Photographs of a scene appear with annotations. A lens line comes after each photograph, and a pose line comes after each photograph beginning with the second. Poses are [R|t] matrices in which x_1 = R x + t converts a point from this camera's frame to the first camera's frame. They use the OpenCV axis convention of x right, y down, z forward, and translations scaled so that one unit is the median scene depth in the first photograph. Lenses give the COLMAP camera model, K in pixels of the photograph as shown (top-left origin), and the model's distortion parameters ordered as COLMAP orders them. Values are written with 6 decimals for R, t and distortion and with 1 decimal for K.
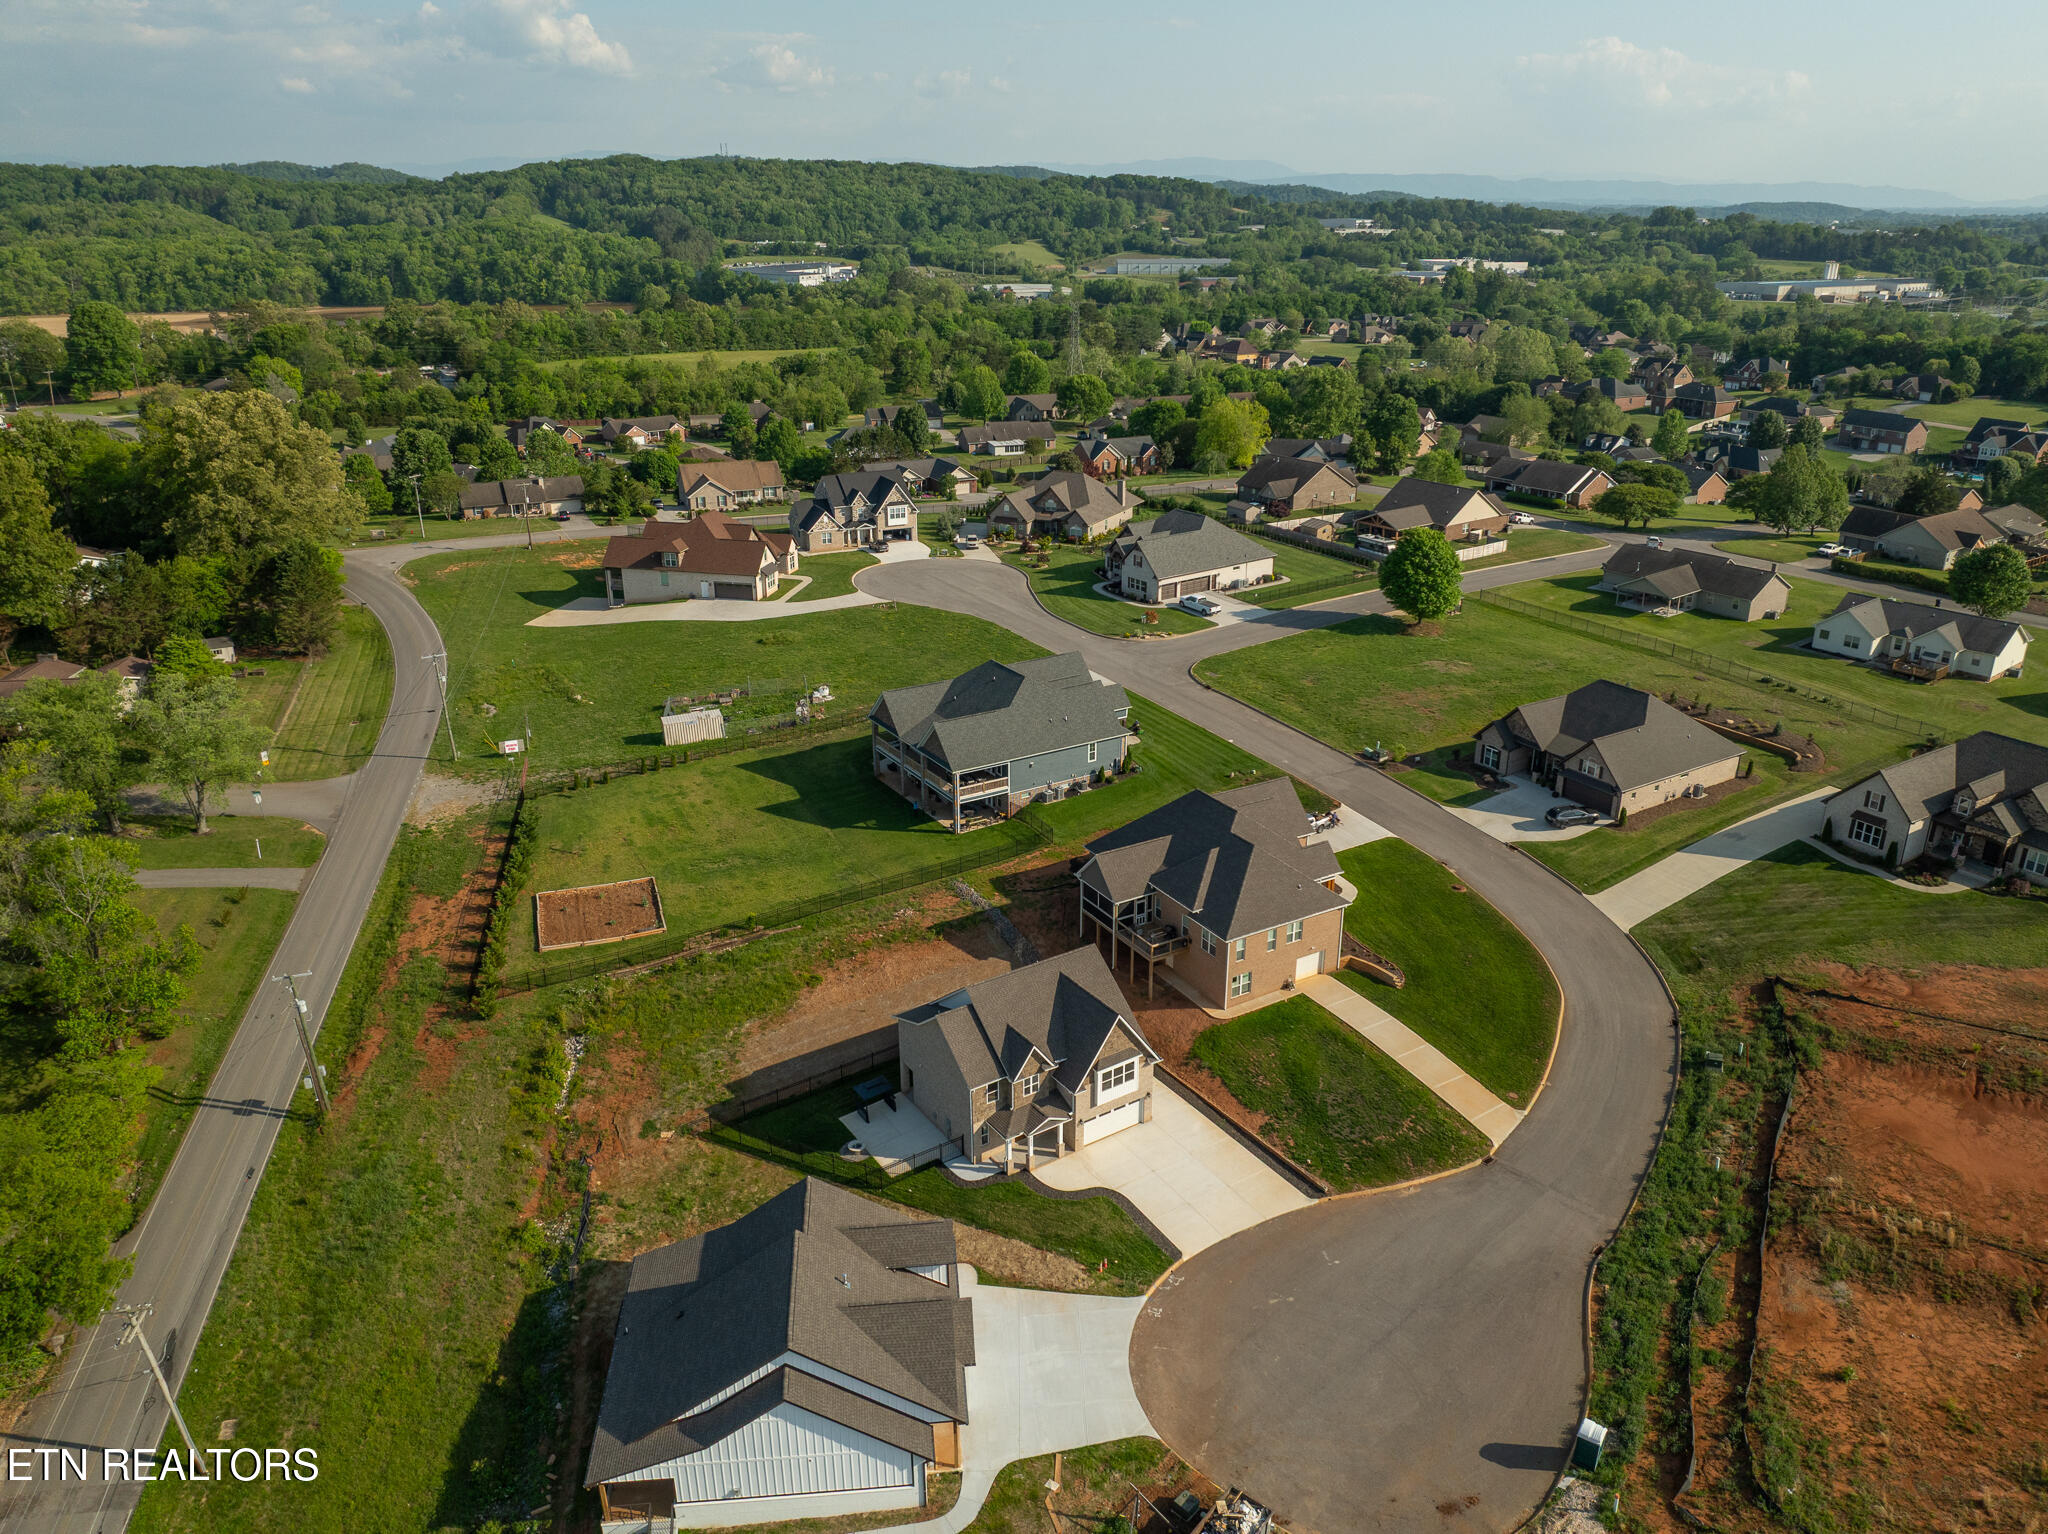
lens RADIAL K [[1436.1, 0, 1019.0], [0, 1436.1, 767.9], [0, 0, 1]] dist [-0.035309, 0.004746]
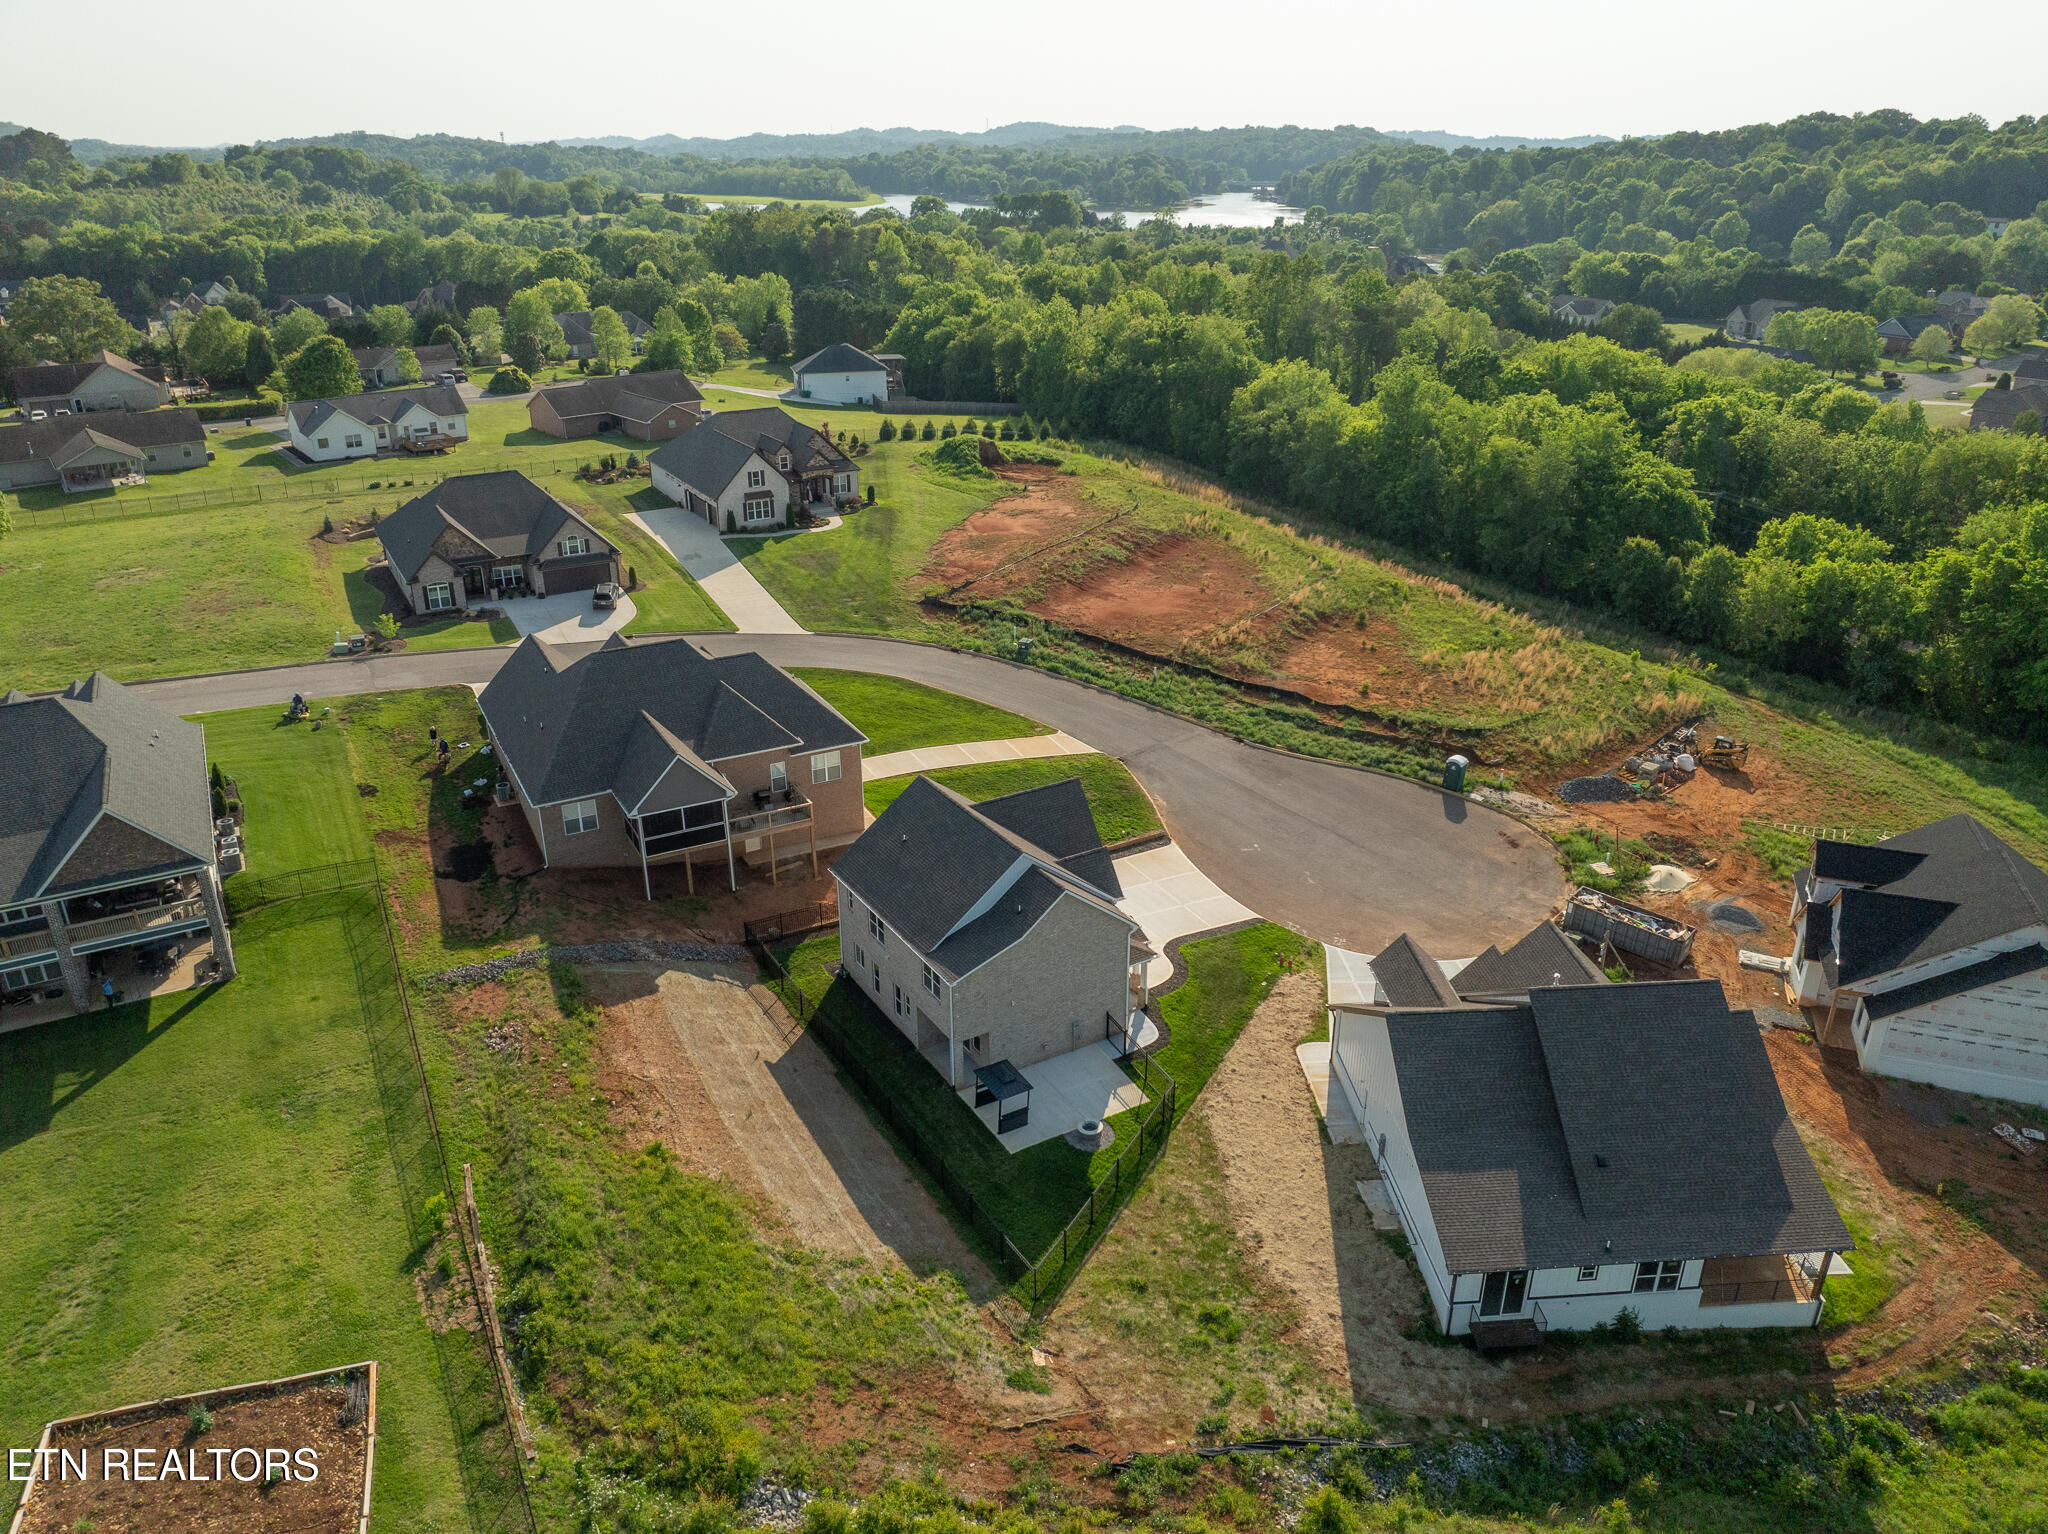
lens RADIAL K [[1436.1, 0, 1022.8], [0, 1436.1, 776.9], [0, 0, 1]] dist [-0.035309, 0.004746]
pose [[0.041728, -0.406808, 0.912560, -0.663607], [0.369677, 0.854823, 0.364165, -0.138603], [-0.928223, 0.322157, 0.186058, 0.838150]]
